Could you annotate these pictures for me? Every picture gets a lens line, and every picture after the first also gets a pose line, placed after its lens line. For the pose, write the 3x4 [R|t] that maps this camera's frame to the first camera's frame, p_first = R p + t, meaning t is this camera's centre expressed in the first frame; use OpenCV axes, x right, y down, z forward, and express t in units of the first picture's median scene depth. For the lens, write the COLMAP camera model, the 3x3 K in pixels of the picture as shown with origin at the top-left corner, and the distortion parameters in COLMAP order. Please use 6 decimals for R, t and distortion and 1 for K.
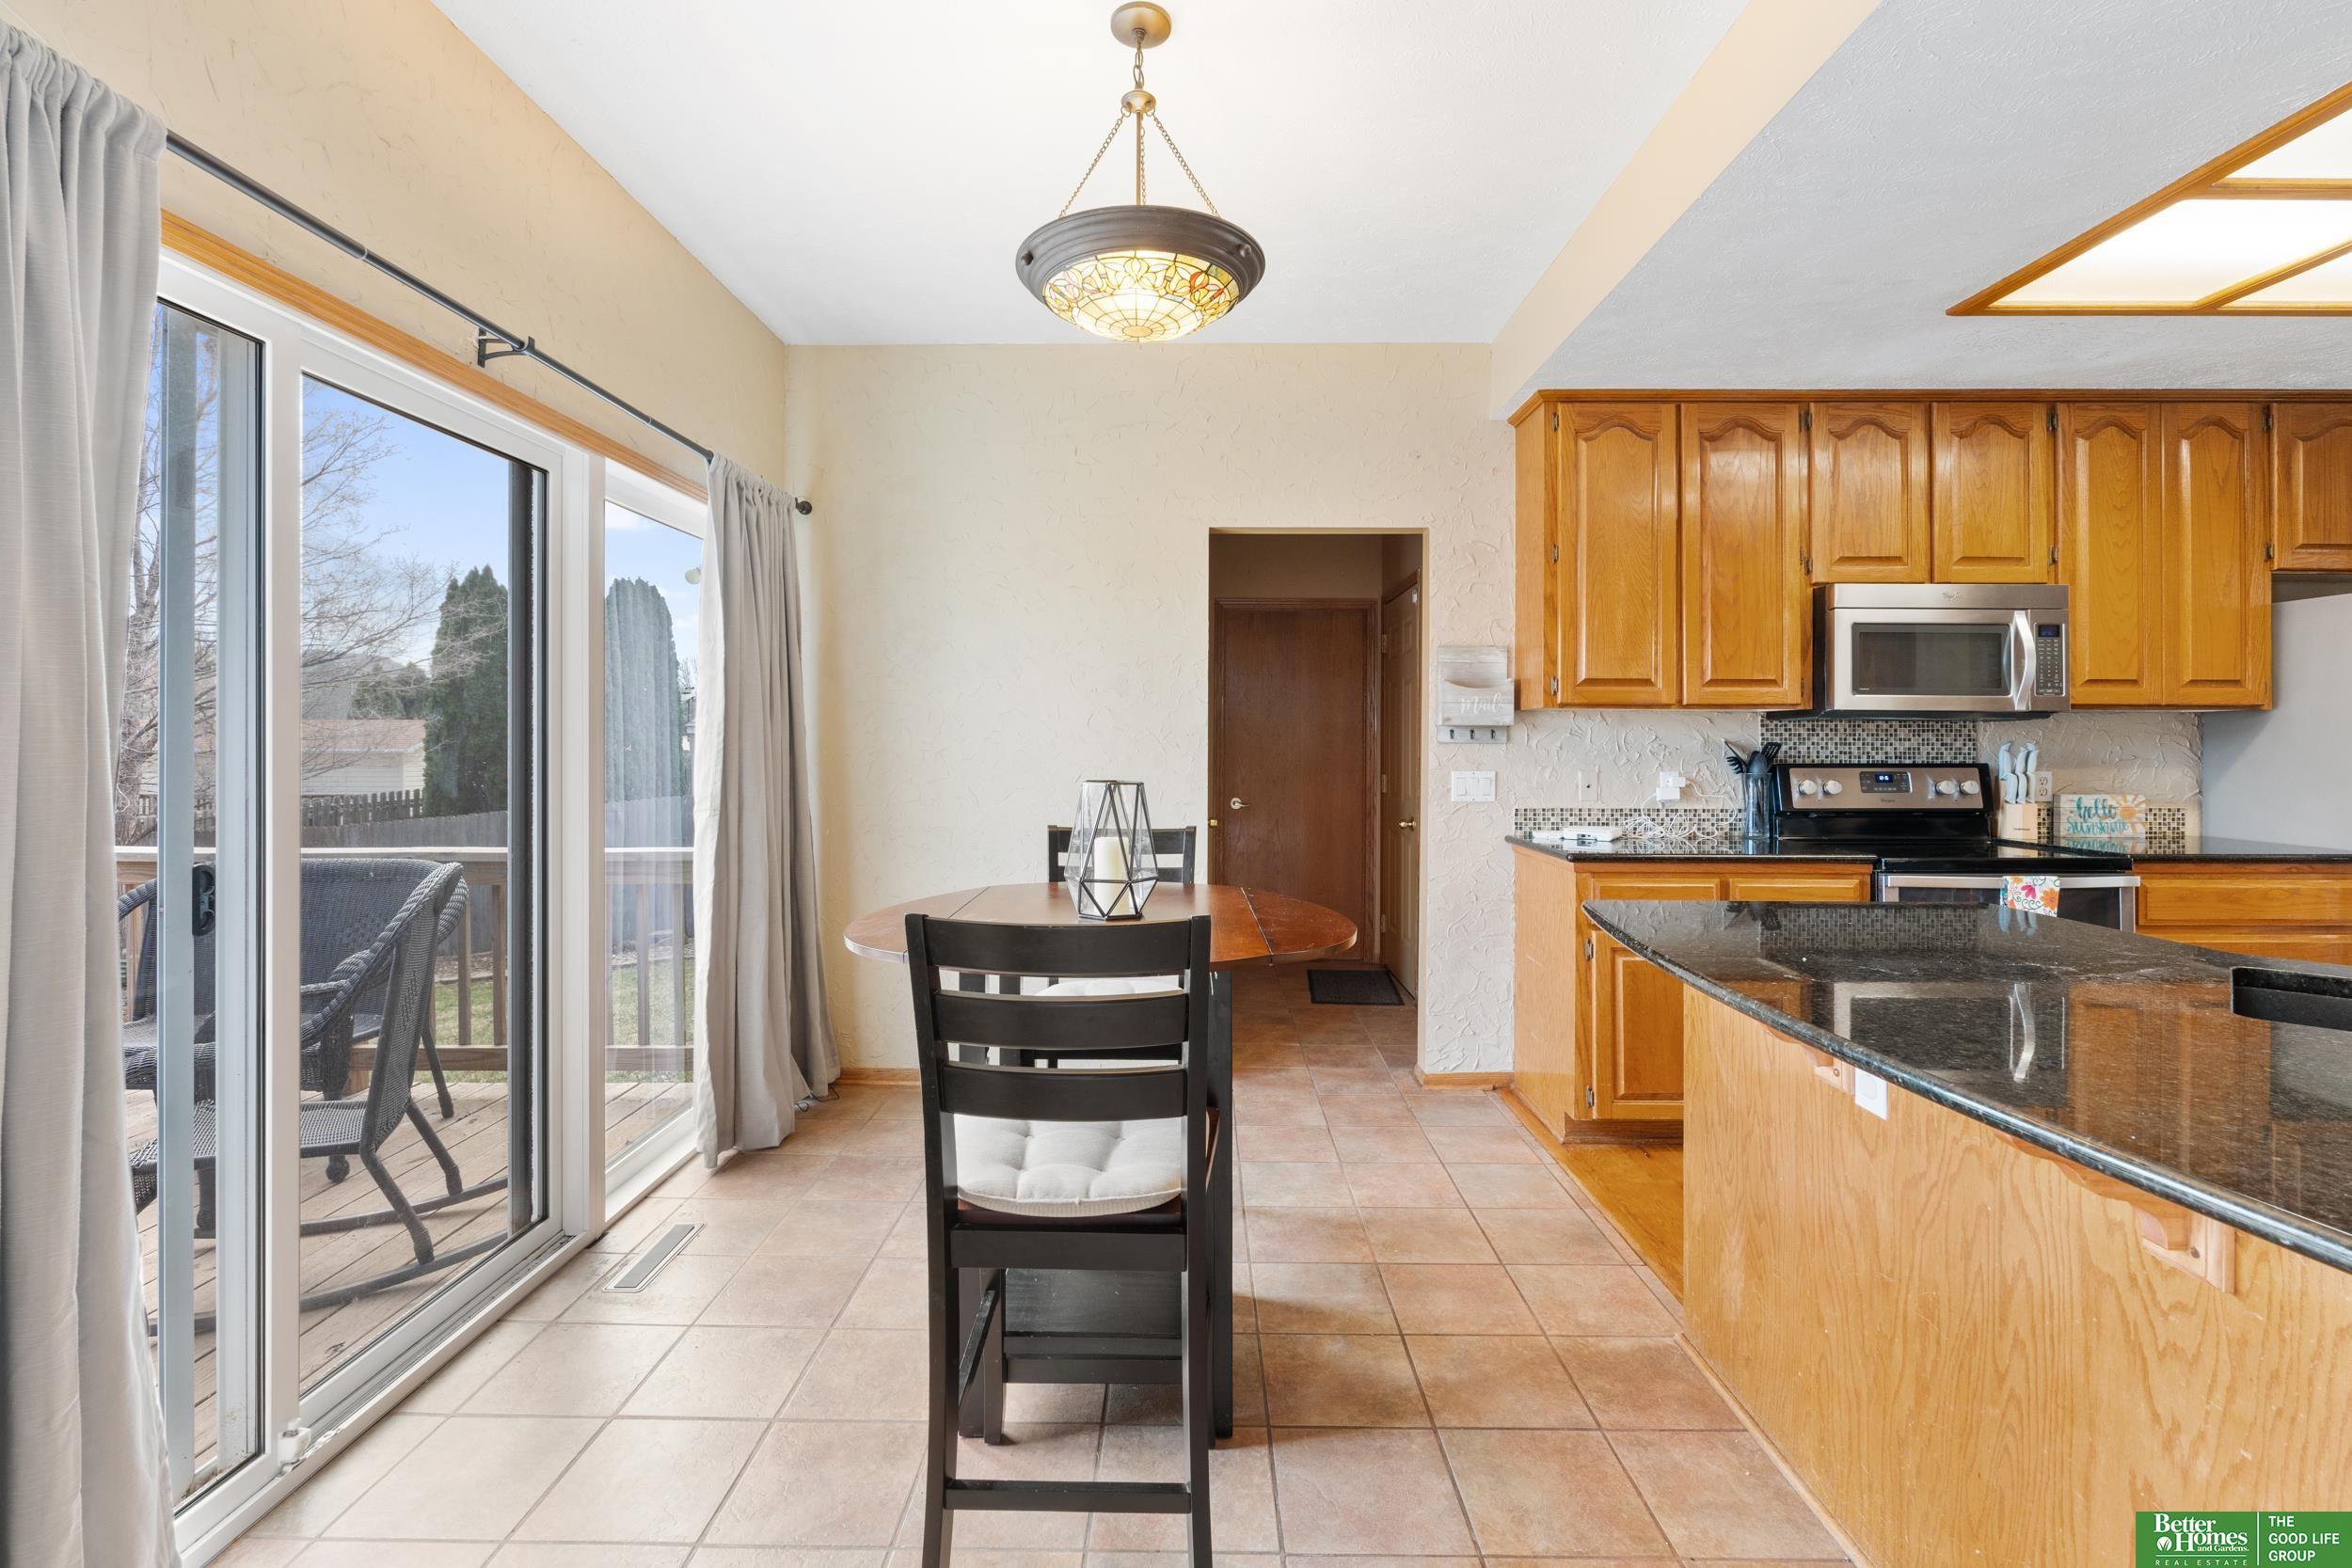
lens RADIAL K [[1036.3, 0, 1178.4], [0, 1036.3, 741.0], [0, 0, 1]] dist [-0.006446, 0.000669]
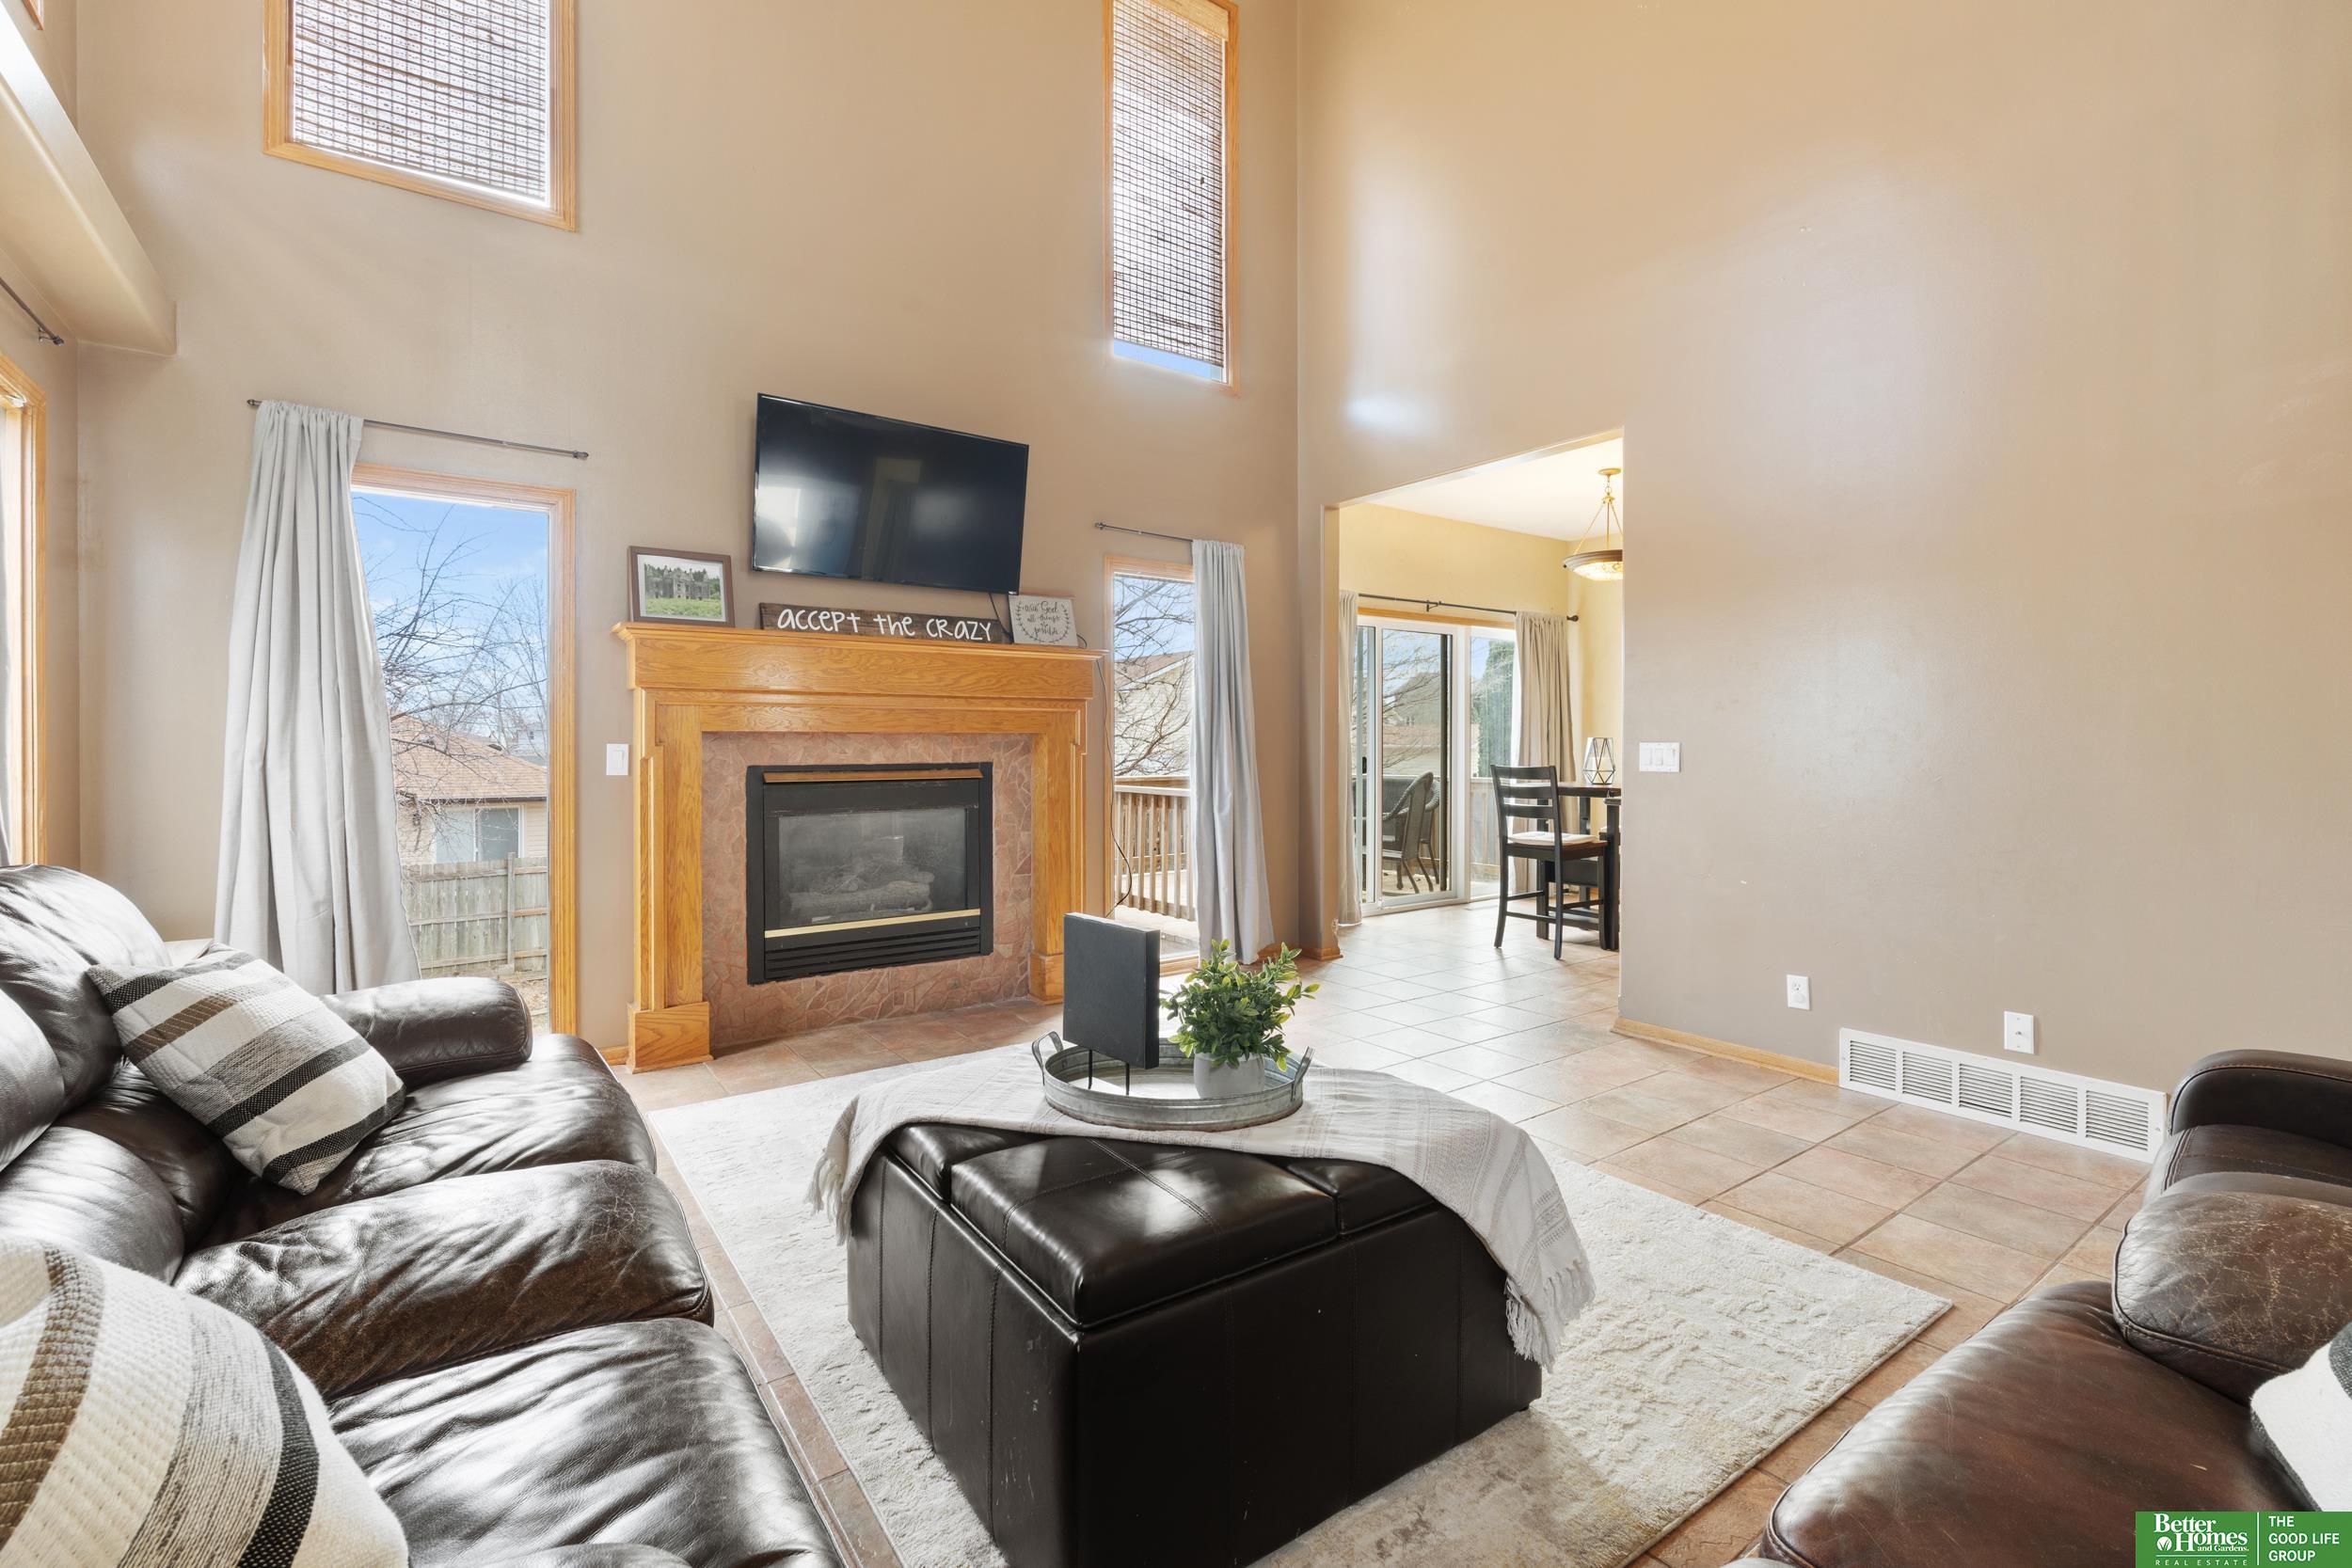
lens RADIAL K [[1036.3, 0, 1173.2], [0, 1036.3, 739.5], [0, 0, 1]] dist [-0.006446, 0.000669]
pose [[0.591588, -0.001789, -0.806238, 0.898214], [0.000481, 0.999998, -0.001866, 0.027684], [0.806240, 0.000716, 0.591588, -0.957417]]
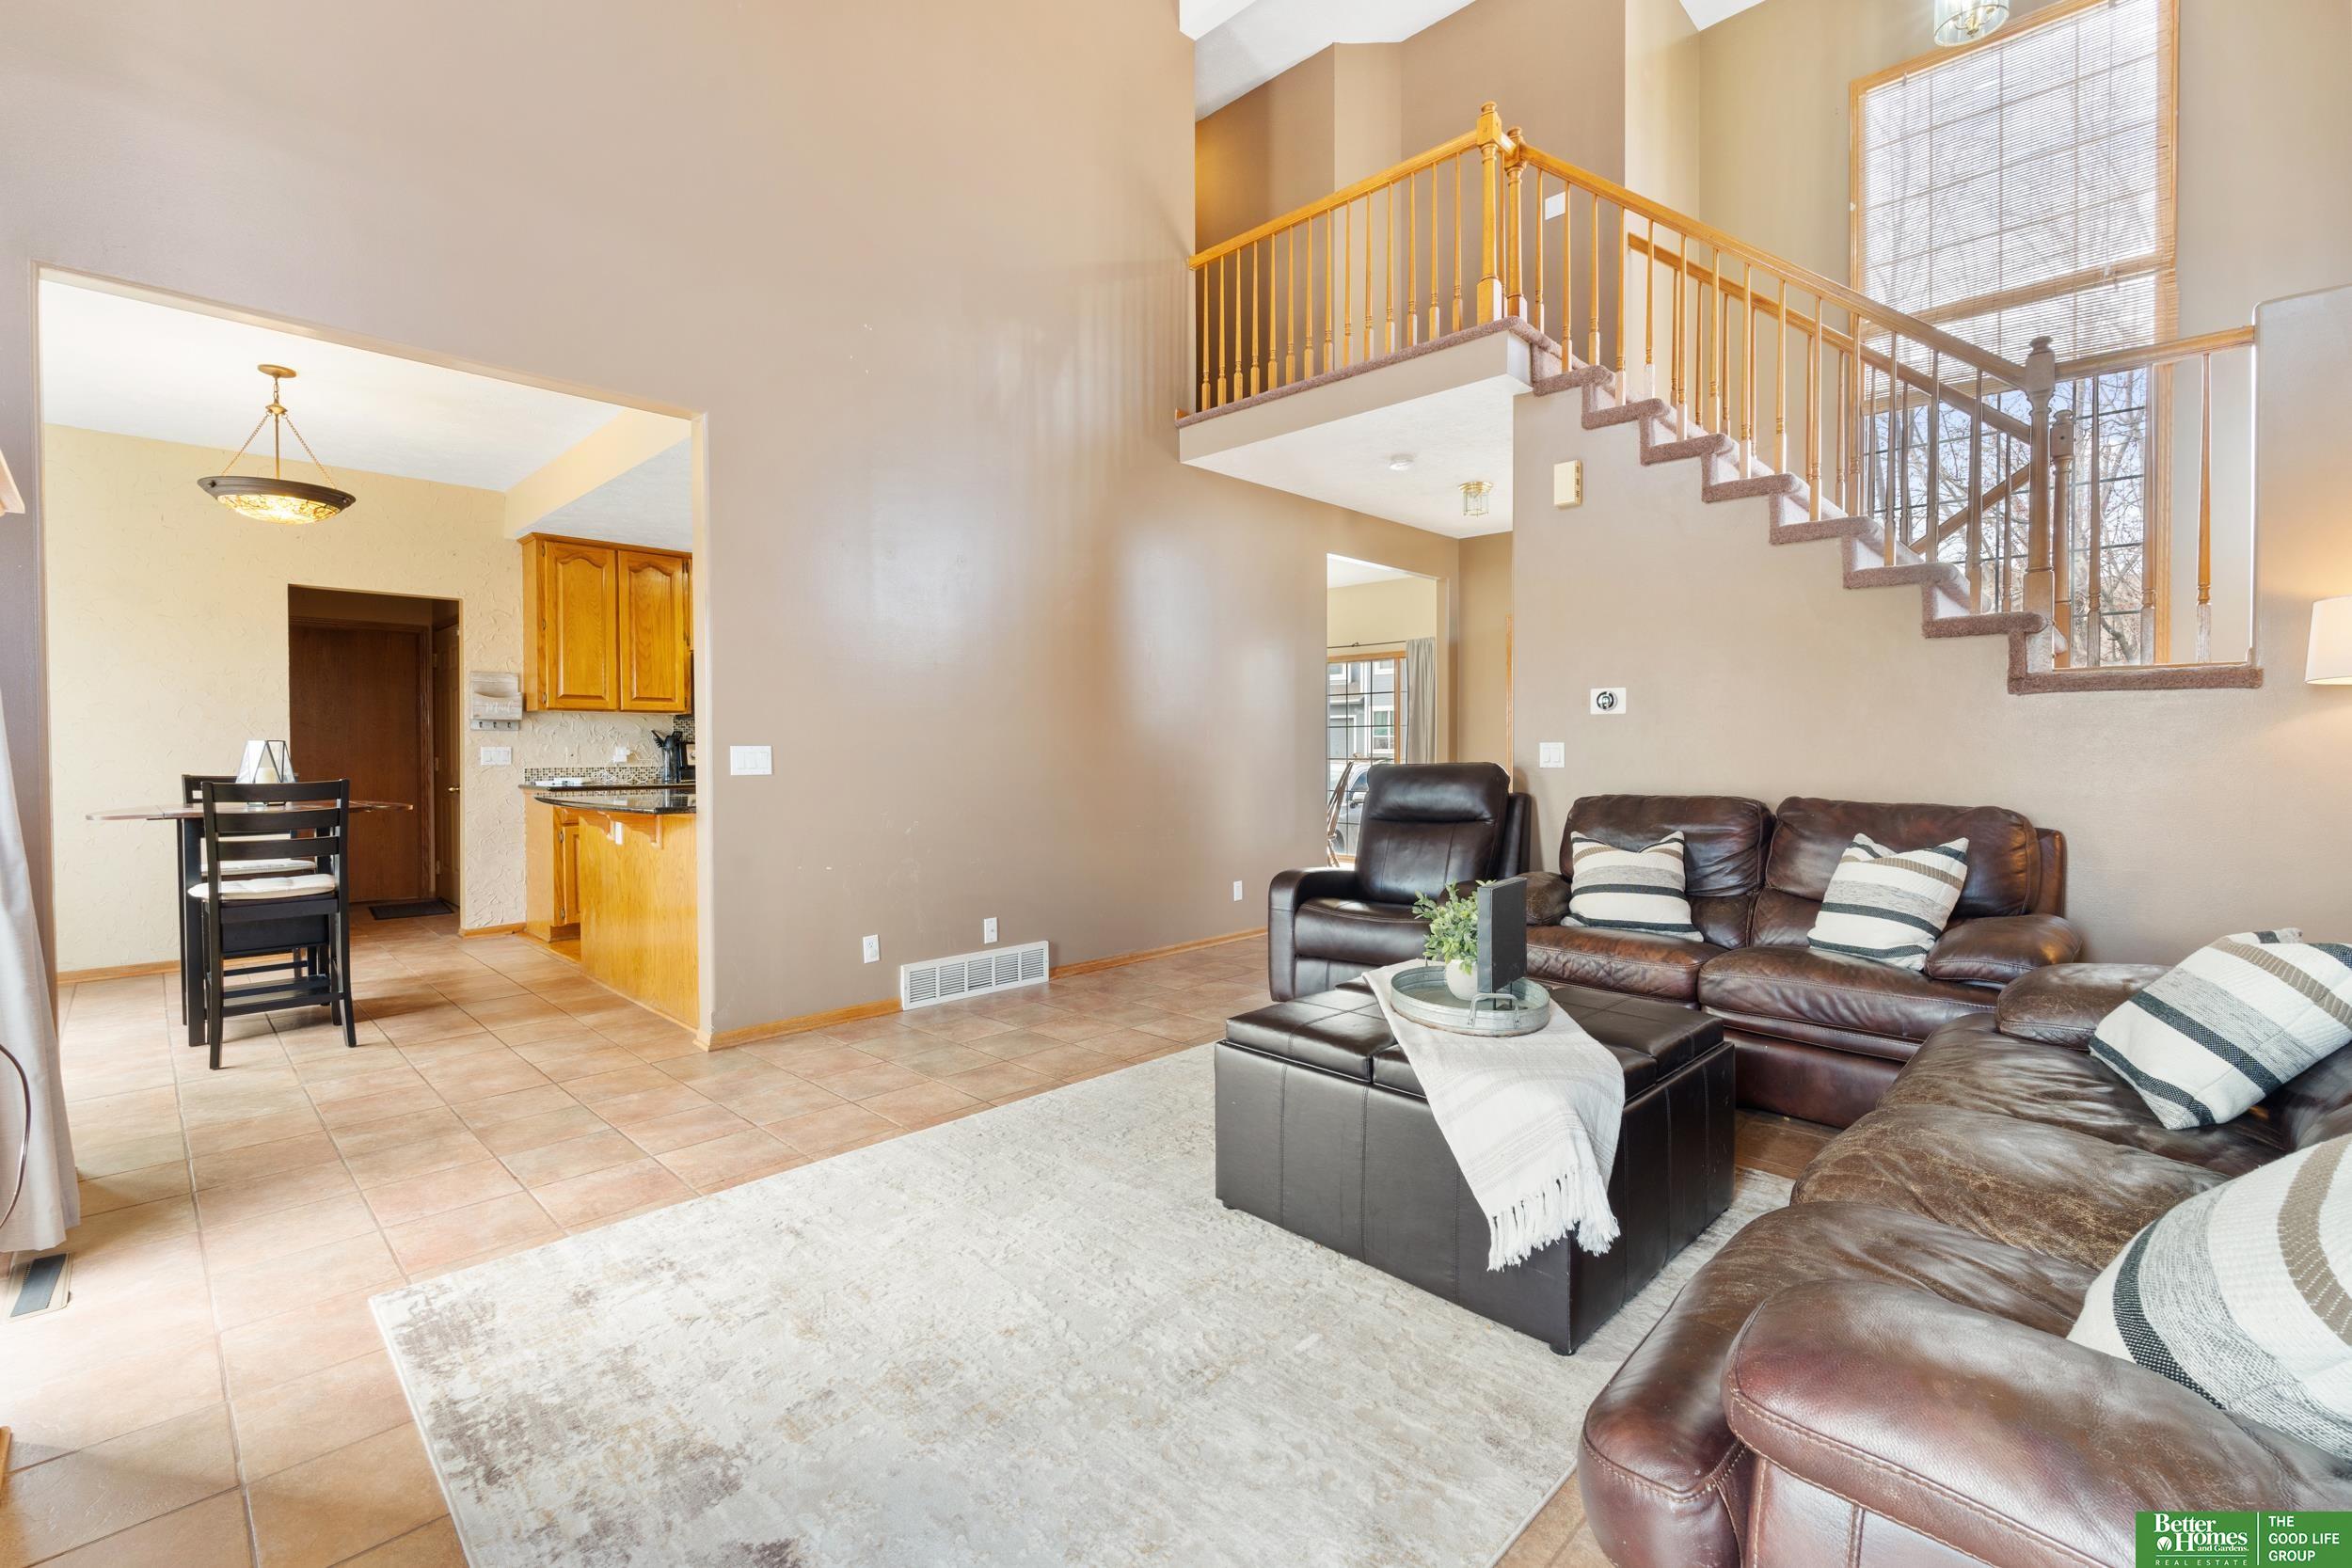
lens RADIAL K [[1036.3, 0, 1179.4], [0, 1036.3, 763.2], [0, 0, 1]] dist [-0.006446, 0.000669]
pose [[0.690919, -0.014456, 0.722788, -0.166679], [0.002392, 0.999840, 0.017710, 0.029472], [-0.722929, -0.010508, 0.690843, -0.987602]]
